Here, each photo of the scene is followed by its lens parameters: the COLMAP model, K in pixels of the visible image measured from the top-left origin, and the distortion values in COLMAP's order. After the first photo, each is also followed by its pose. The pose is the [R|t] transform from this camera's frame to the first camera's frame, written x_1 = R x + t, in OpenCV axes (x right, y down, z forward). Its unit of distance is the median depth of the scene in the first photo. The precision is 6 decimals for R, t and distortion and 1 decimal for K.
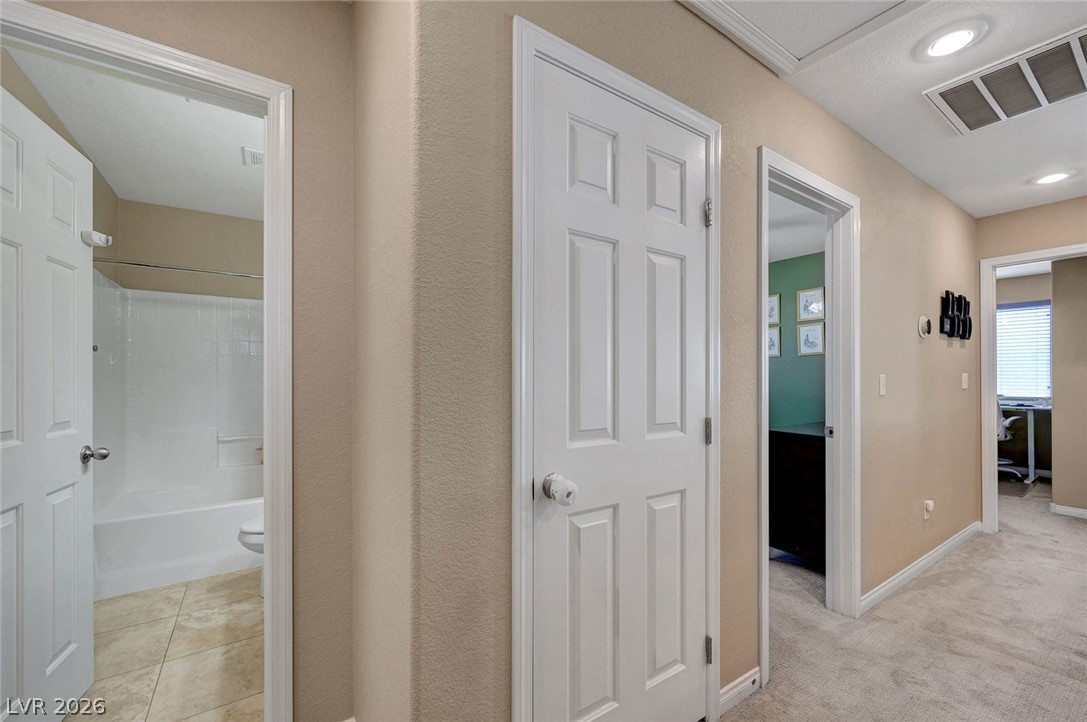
lens RADIAL K [[441.4, 0, 548.2], [0, 441.4, 373.9], [0, 0, 1]] dist [-0.000984, 0.000168]
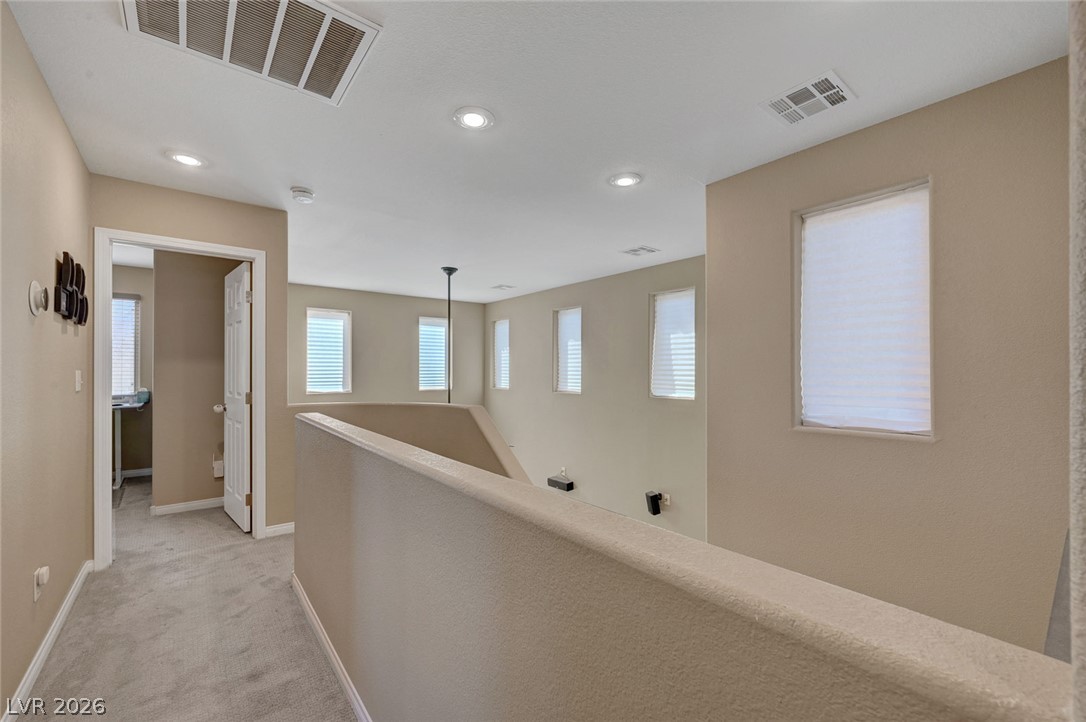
lens RADIAL K [[449.3, 0, 543.4], [0, 449.3, 366.3], [0, 0, 1]] dist [-0.001921, 0.000016]
pose [[-0.071511, 0.009672, 0.997393, 0.141615], [-0.003277, 0.999945, -0.009932, -0.003769], [-0.997434, -0.003979, -0.071475, 0.290314]]
